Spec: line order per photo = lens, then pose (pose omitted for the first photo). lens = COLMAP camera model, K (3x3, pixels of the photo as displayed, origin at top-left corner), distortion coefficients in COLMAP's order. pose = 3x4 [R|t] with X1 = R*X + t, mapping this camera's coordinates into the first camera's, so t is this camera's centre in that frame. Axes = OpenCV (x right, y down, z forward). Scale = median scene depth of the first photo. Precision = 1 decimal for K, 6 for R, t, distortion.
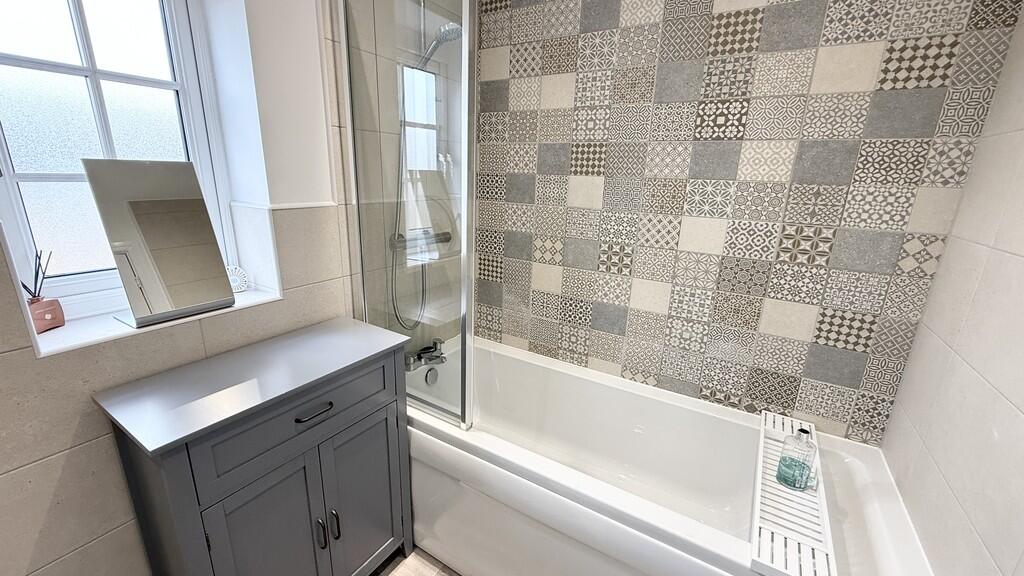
lens RADIAL K [[410.5, 0, 512.0], [0, 410.5, 288.0], [0, 0, 1]] dist [0.002647, 0.000157]
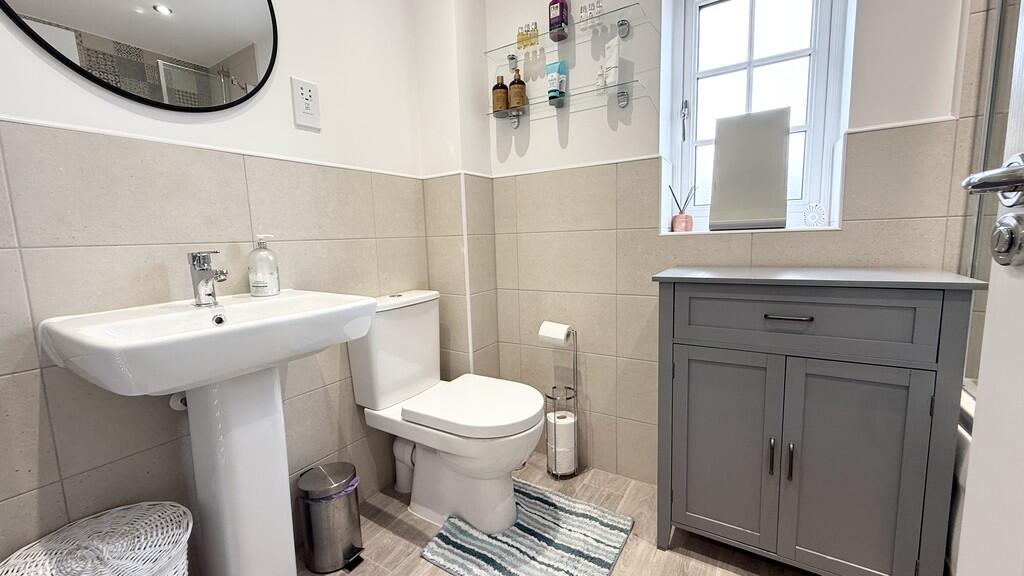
lens RADIAL K [[410.5, 0, 512.0], [0, 410.5, 288.0], [0, 0, 1]] dist [0.002647, 0.000157]
pose [[-0.009166, 0.089323, -0.995961, 0.441784], [-0.229440, 0.969242, 0.089038, 0.270523], [0.973280, 0.229329, 0.011611, 0.307939]]
